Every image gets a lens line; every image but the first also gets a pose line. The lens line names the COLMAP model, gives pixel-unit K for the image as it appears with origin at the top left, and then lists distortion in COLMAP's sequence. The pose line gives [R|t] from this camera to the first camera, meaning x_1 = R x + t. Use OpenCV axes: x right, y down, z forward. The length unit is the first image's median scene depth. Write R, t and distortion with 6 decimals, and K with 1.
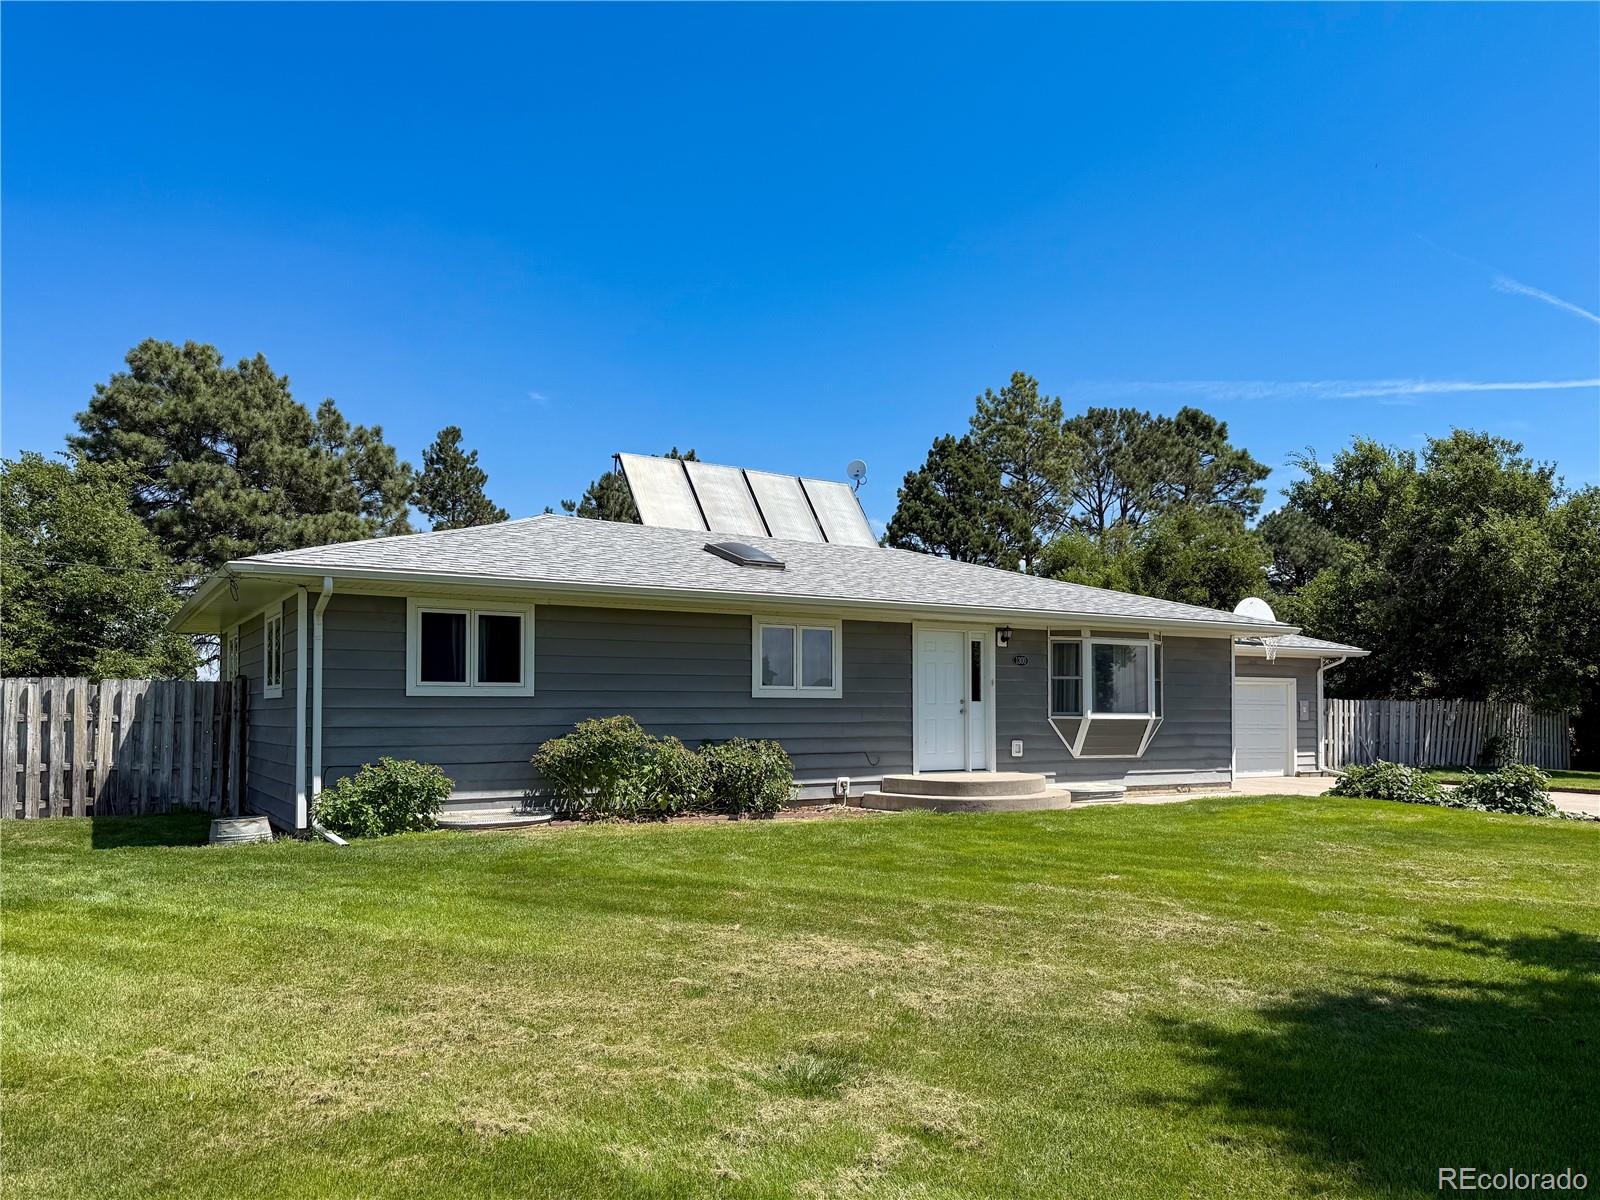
lens RADIAL K [[1136.5, 0, 803.3], [0, 1136.5, 606.7], [0, 0, 1]] dist [0.094472, -0.110317]
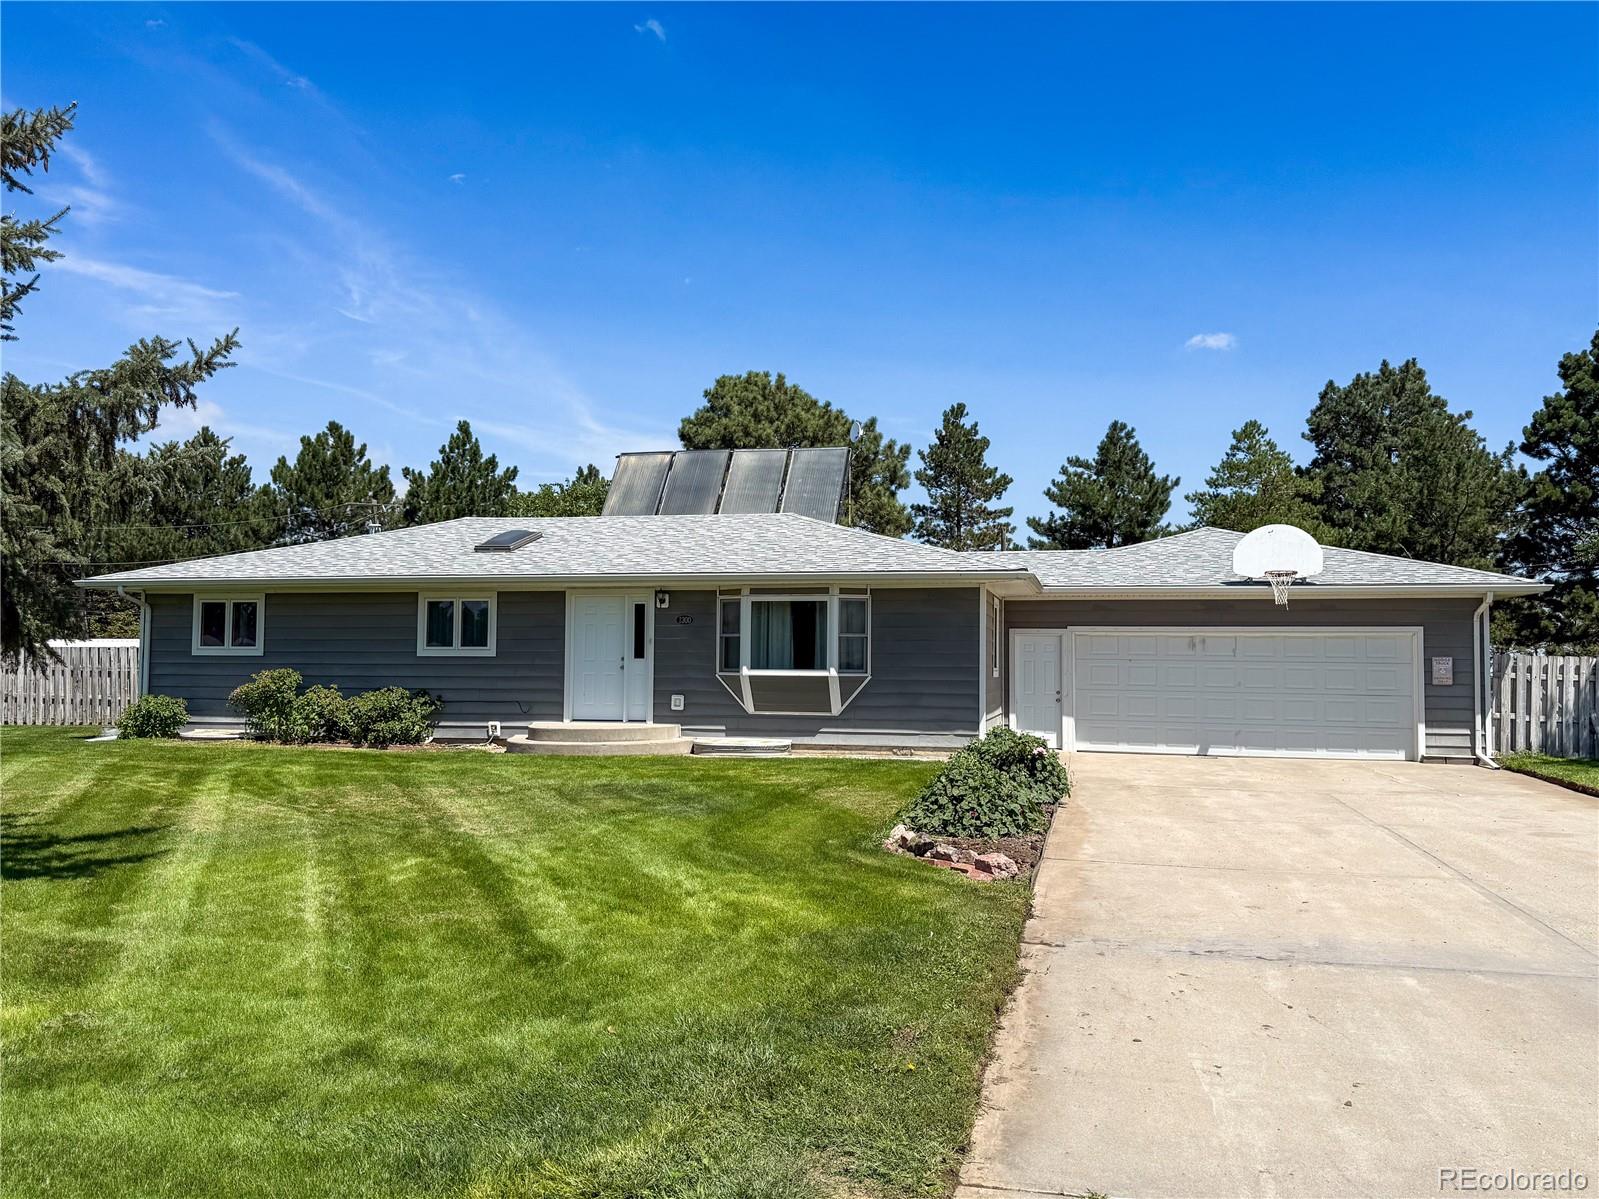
lens RADIAL K [[1135.8, 0, 802.8], [0, 1135.8, 606.2], [0, 0, 1]] dist [0.094472, -0.110317]
pose [[0.721535, -0.035929, -0.691445, 0.986640], [0.056653, 0.998368, 0.007241, 0.032532], [0.690057, -0.044397, 0.722392, 0.308986]]
